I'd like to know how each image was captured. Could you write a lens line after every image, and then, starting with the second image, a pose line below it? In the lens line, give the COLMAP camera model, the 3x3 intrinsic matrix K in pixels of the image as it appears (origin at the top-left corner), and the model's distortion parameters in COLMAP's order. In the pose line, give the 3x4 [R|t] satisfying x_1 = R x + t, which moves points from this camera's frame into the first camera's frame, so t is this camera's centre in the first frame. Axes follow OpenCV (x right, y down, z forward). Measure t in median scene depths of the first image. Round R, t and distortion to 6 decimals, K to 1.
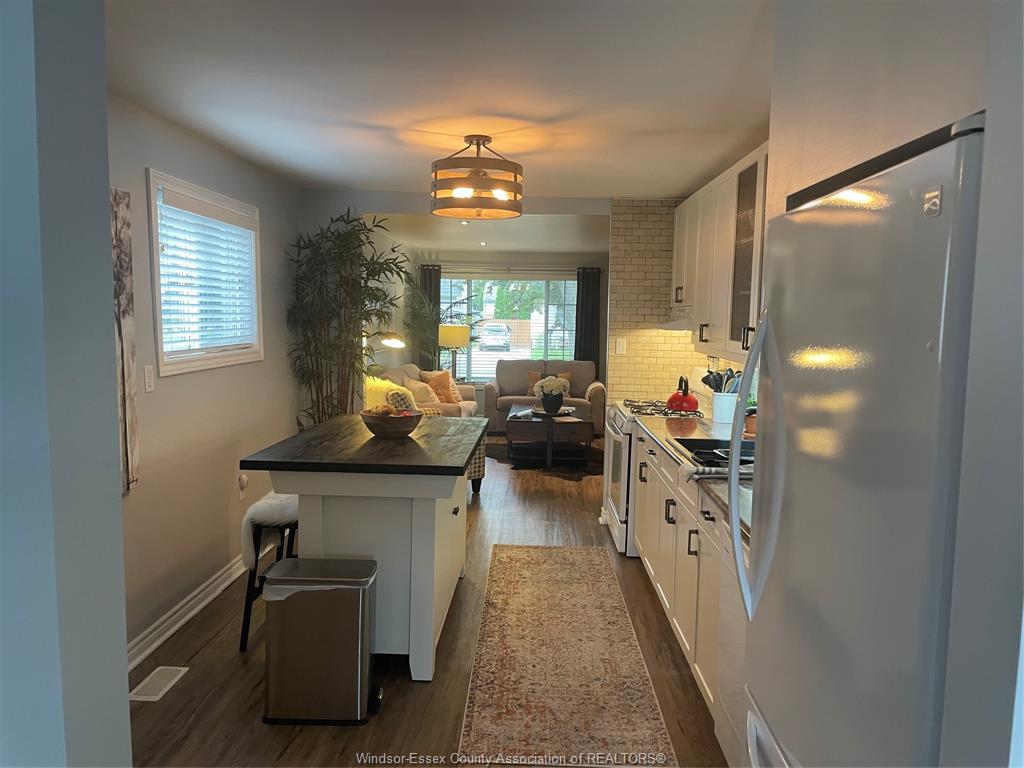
lens RADIAL K [[773.0, 0, 511.0], [0, 773.0, 384.3], [0, 0, 1]] dist [0.070254, -0.091327]
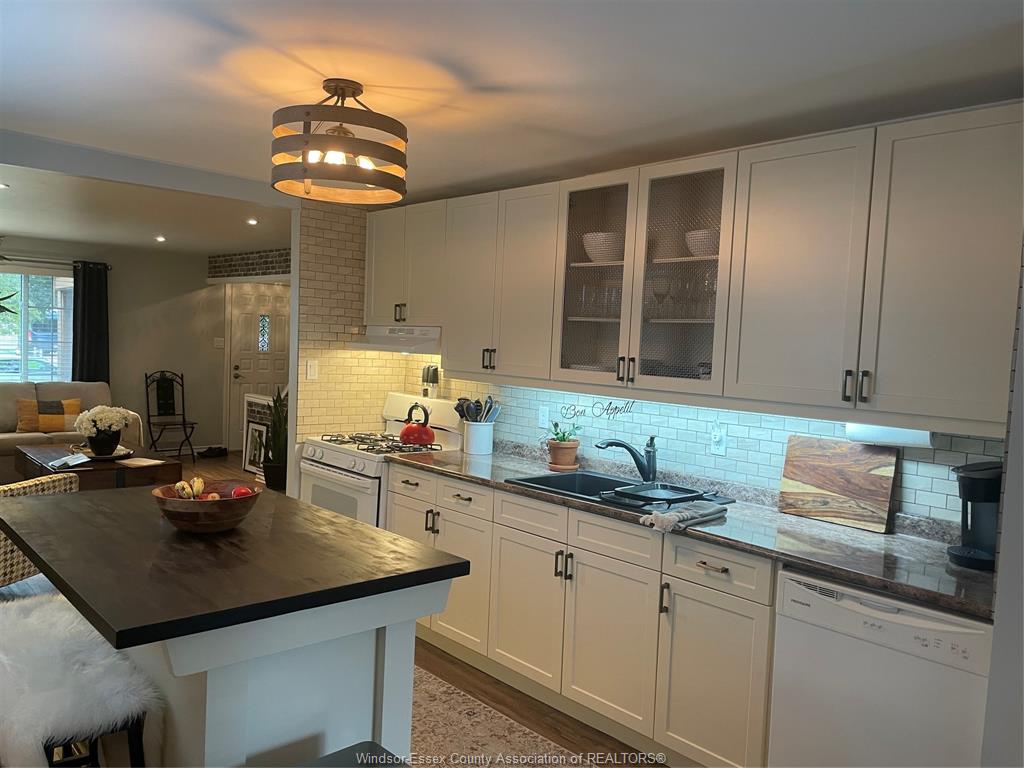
lens RADIAL K [[773.0, 0, 510.0], [0, 773.0, 389.2], [0, 0, 1]] dist [0.070254, -0.091327]
pose [[0.710919, -0.028687, 0.702689, -0.345259], [0.032334, 0.999444, 0.008089, -0.034503], [-0.702530, 0.016970, 0.711452, 0.318309]]
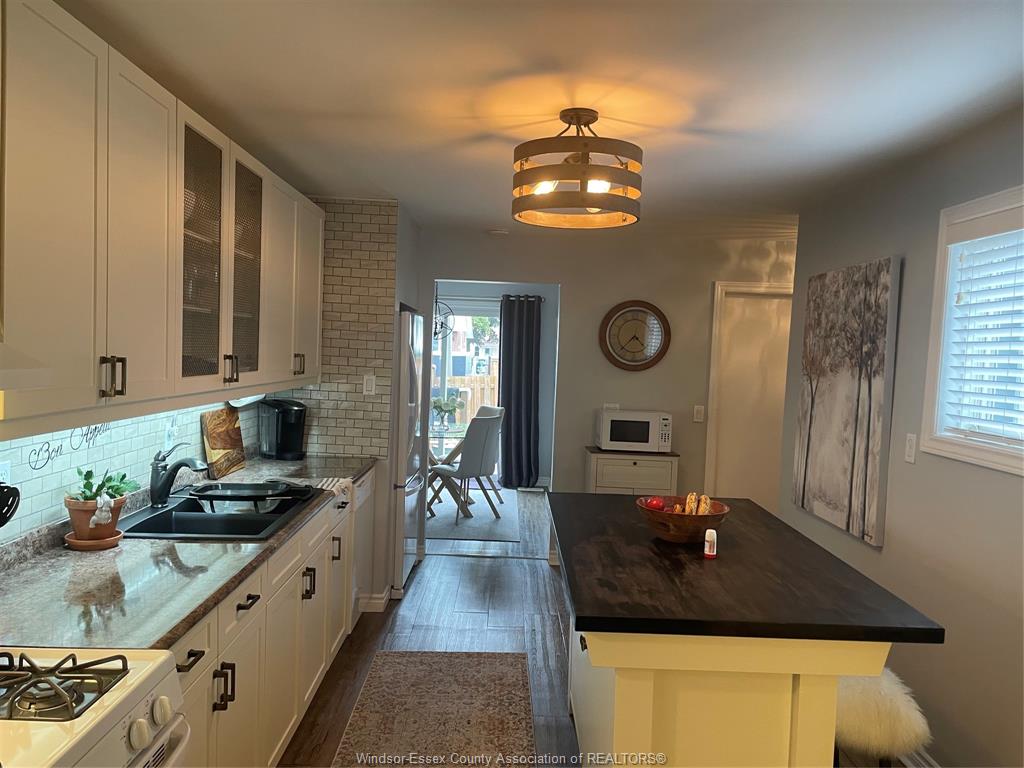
lens RADIAL K [[773.0, 0, 515.5], [0, 773.0, 390.1], [0, 0, 1]] dist [0.070254, -0.091327]
pose [[-0.997237, -0.051230, -0.053797, 0.032359], [-0.058519, 0.987836, 0.144065, -0.129037], [0.045762, 0.146815, -0.988105, 1.358870]]
